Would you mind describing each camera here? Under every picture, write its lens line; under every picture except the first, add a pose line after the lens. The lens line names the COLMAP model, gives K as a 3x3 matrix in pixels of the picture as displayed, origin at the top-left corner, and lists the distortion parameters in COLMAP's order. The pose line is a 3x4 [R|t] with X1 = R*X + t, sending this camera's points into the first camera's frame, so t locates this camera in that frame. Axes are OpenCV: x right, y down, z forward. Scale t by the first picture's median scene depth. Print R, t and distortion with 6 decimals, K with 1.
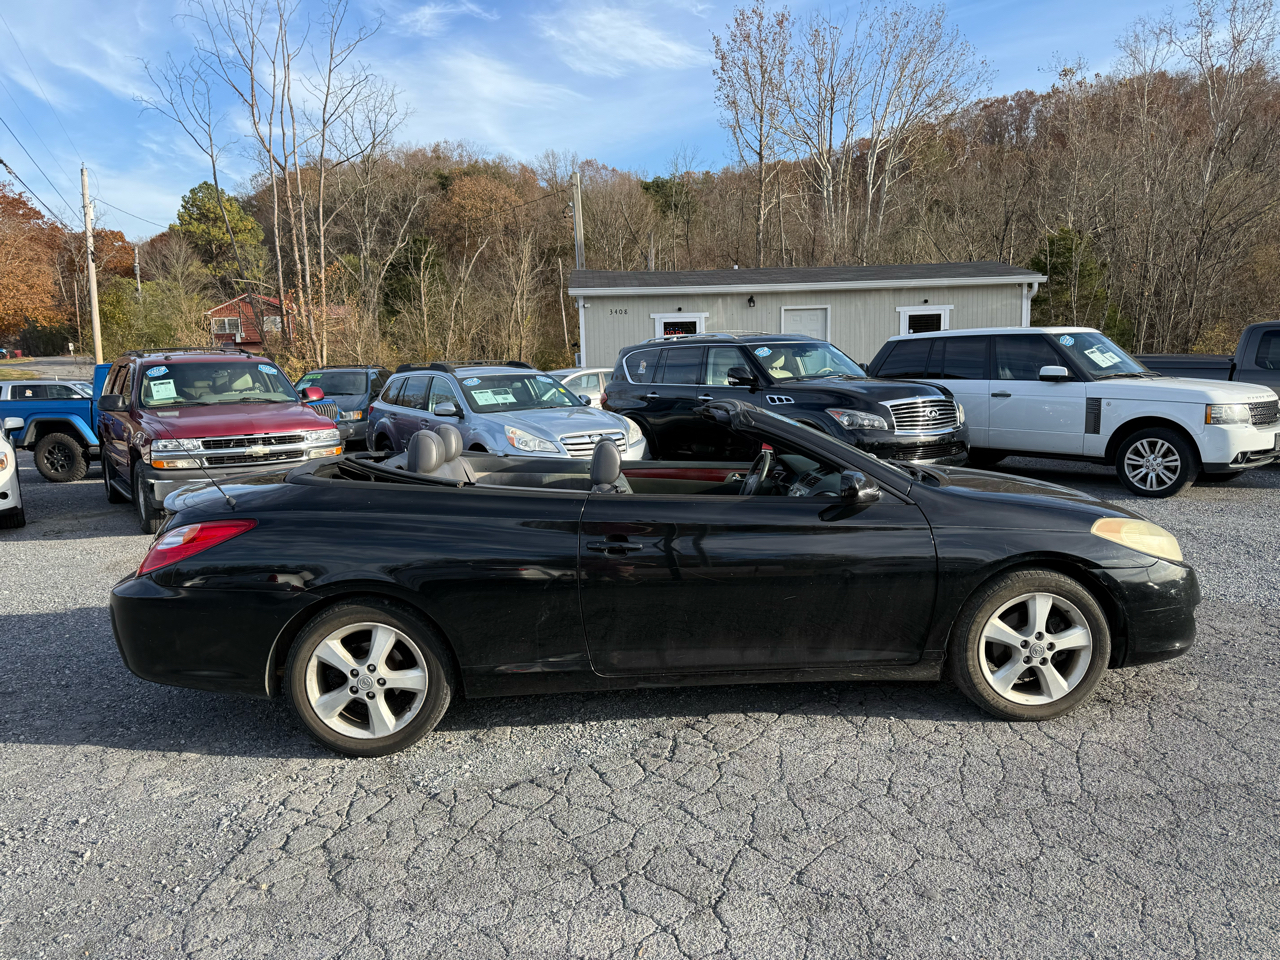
lens RADIAL K [[898.2, 0, 649.6], [0, 898.2, 491.2], [0, 0, 1]] dist [0.045444, -0.053885]
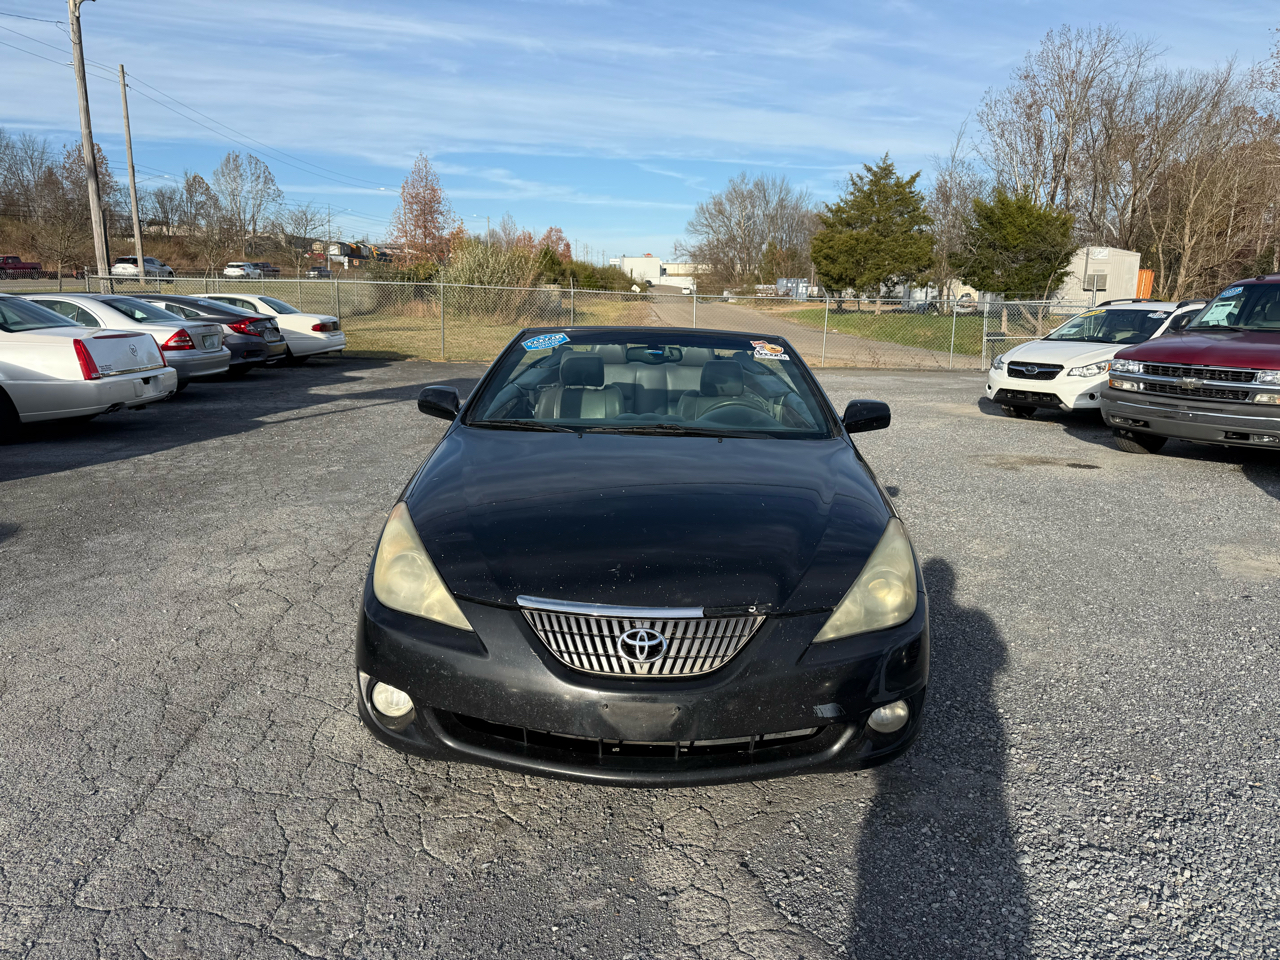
lens RADIAL K [[898.2, 0, 644.5], [0, 898.2, 497.8], [0, 0, 1]] dist [0.045444, -0.053885]
pose [[-0.062670, 0.242502, -0.968125, 0.431716], [-0.149064, 0.956877, 0.249334, -0.068217], [0.986840, 0.159938, -0.023820, 0.431340]]
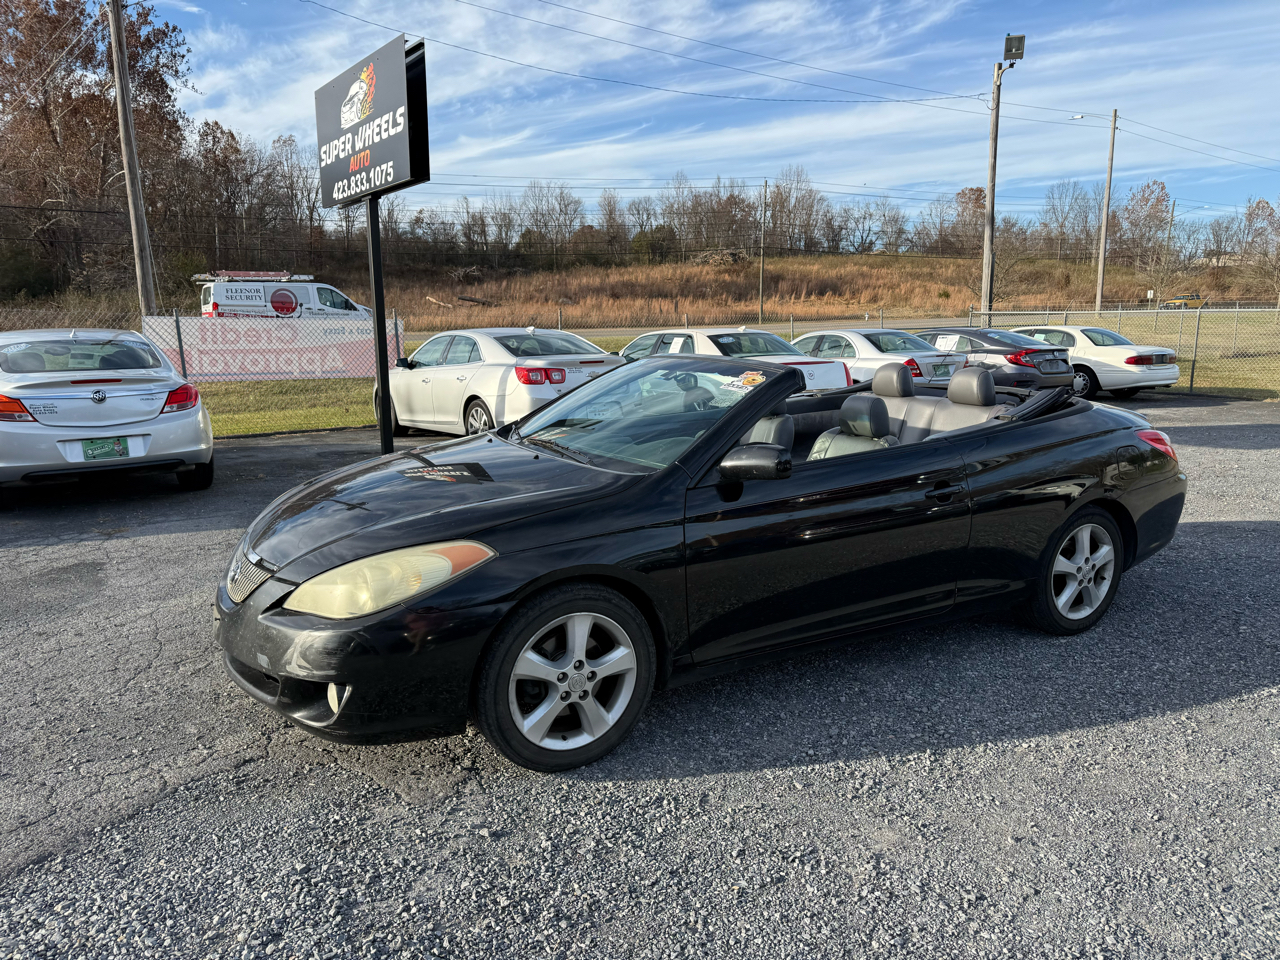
lens RADIAL K [[898.2, 0, 646.3], [0, 898.2, 508.9], [0, 0, 1]] dist [0.045444, -0.053885]
pose [[-0.893315, 0.119718, -0.433192, 0.231644], [-0.033001, 0.943794, 0.328883, -0.104730], [0.448217, 0.308092, -0.839155, 0.748306]]
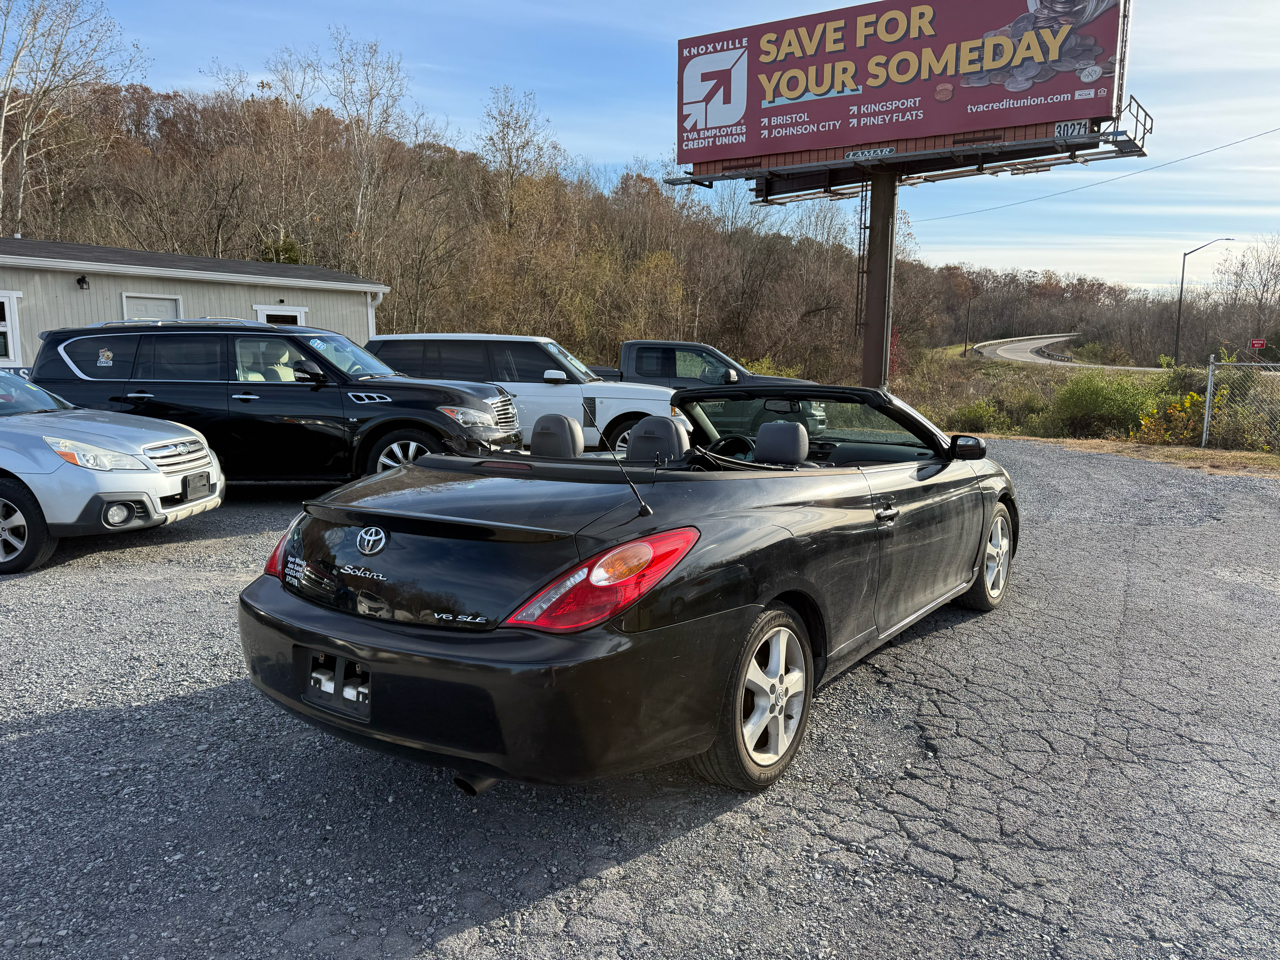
lens RADIAL K [[898.2, 0, 652.8], [0, 898.2, 492.6], [0, 0, 1]] dist [0.045444, -0.053885]
pose [[0.628767, -0.084640, 0.772973, -0.355891], [0.092449, 0.995145, 0.033766, -0.009137], [-0.772078, 0.050230, 0.633539, 0.179553]]
